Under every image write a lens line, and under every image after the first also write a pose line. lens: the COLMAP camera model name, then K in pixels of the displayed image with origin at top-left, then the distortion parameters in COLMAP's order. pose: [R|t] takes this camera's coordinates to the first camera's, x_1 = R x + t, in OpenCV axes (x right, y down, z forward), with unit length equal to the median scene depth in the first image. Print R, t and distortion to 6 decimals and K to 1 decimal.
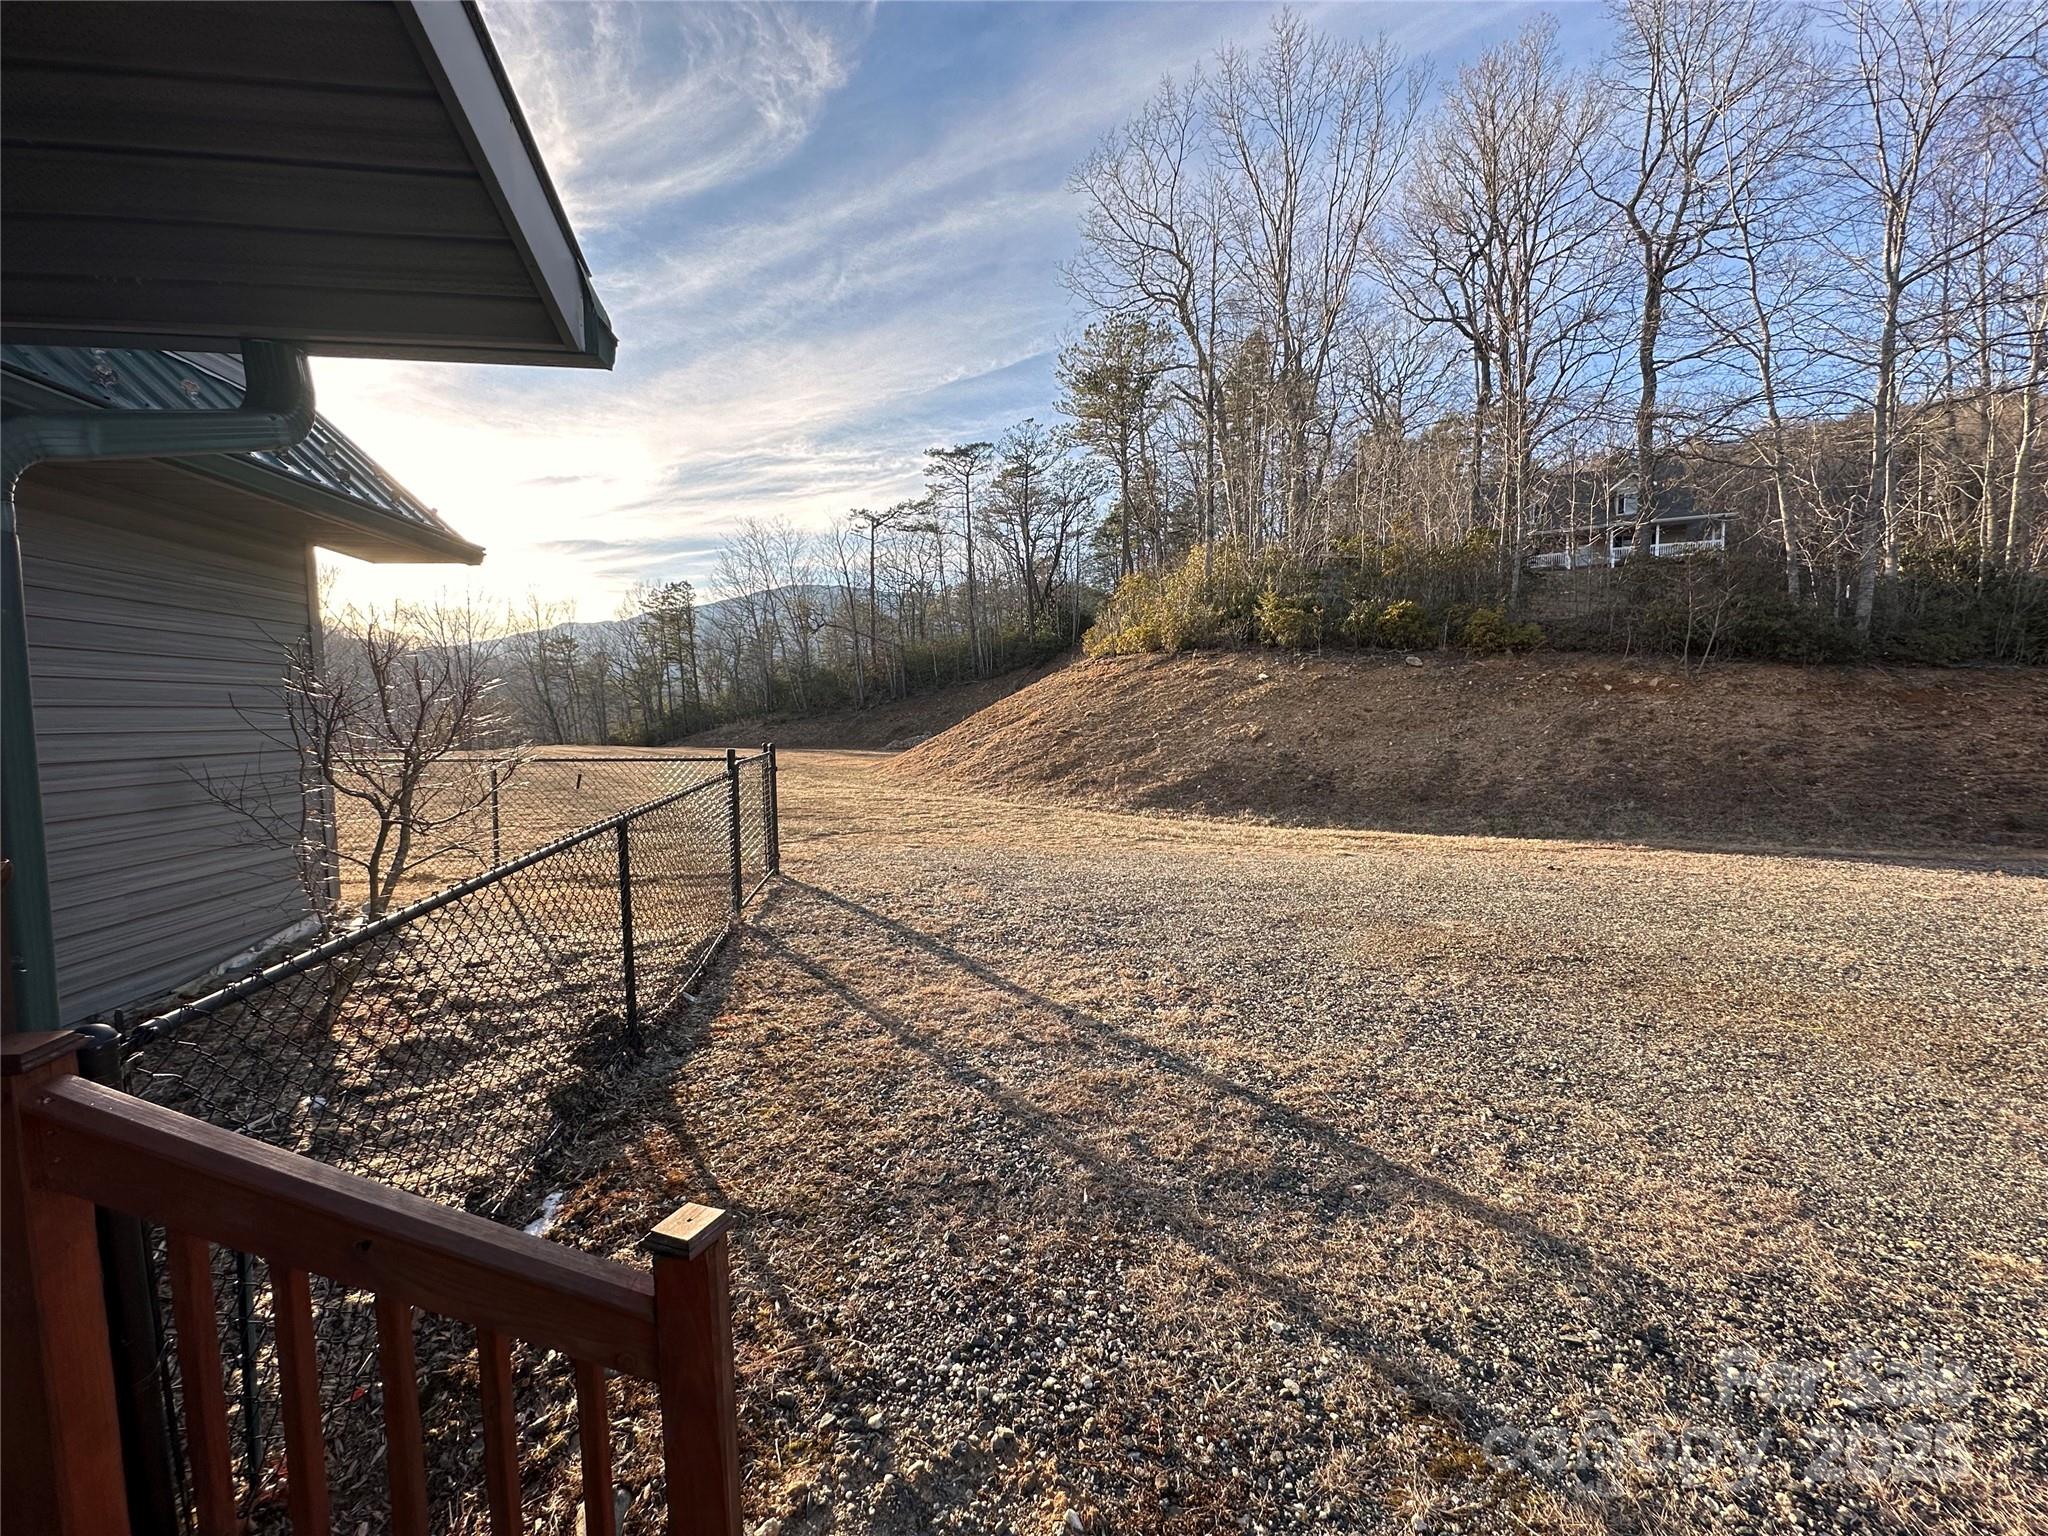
lens RADIAL K [[818.7, 0, 1026.3], [0, 818.7, 765.1], [0, 0, 1]] dist [0.001016, 0.000952]
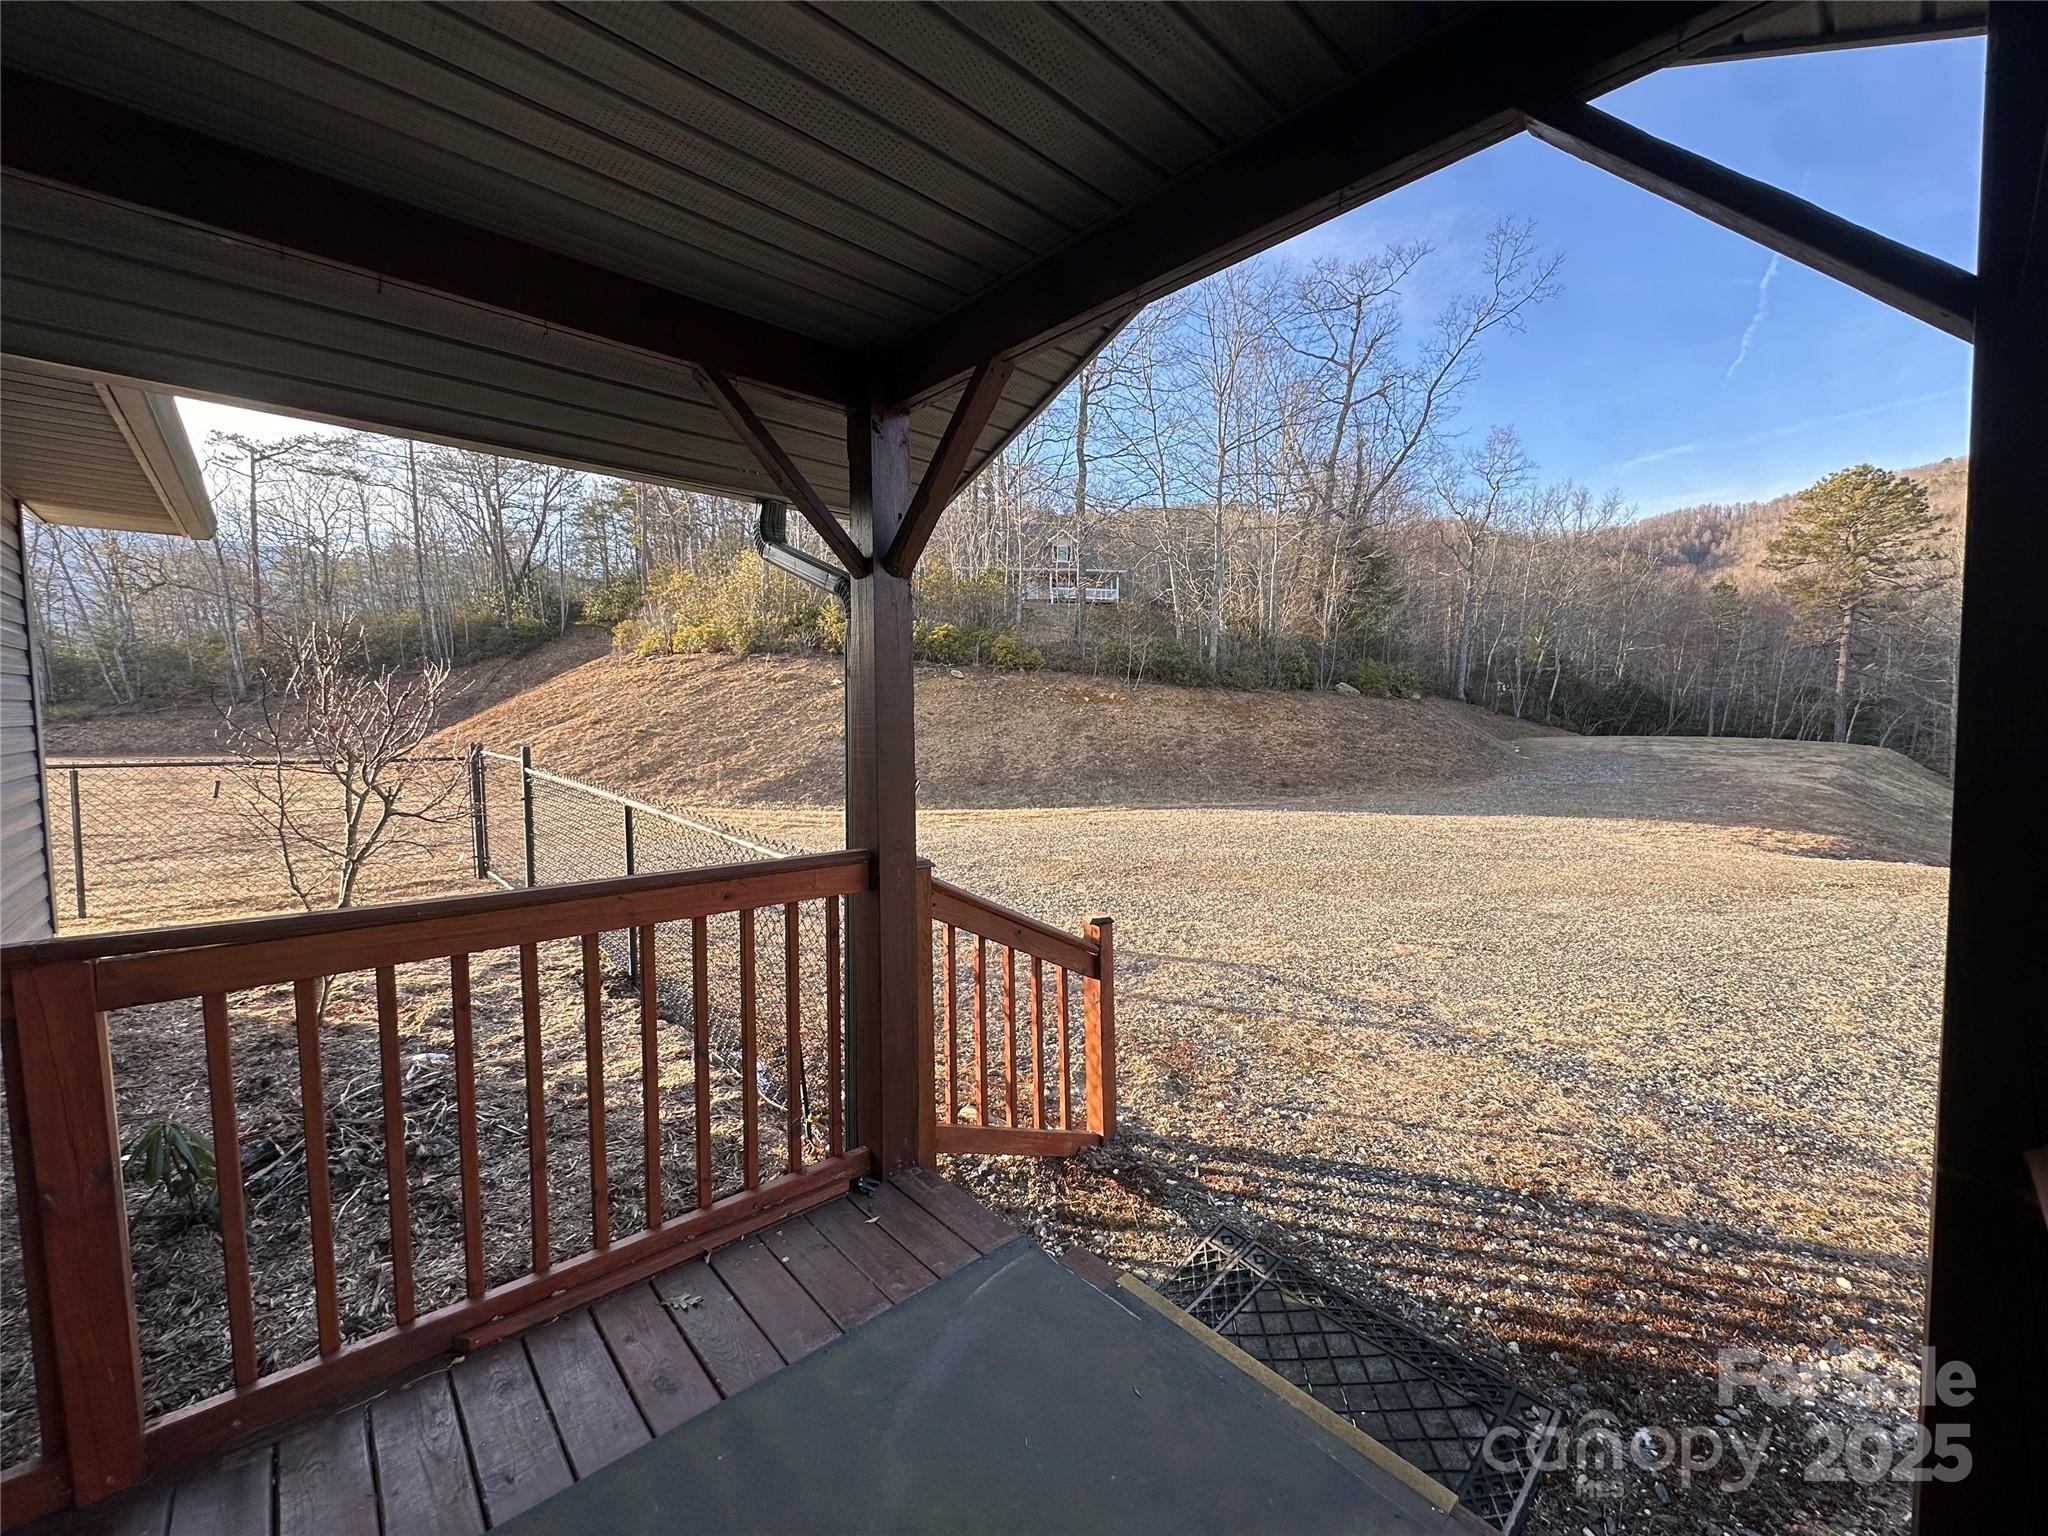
lens RADIAL K [[818.7, 0, 1017.9], [0, 818.7, 768.9], [0, 0, 1]] dist [0.001016, 0.000952]
pose [[0.827156, -0.026545, 0.561345, -0.156280], [0.024020, 0.999641, 0.011876, 0.004120], [-0.561459, 0.003660, 0.827496, -0.076458]]
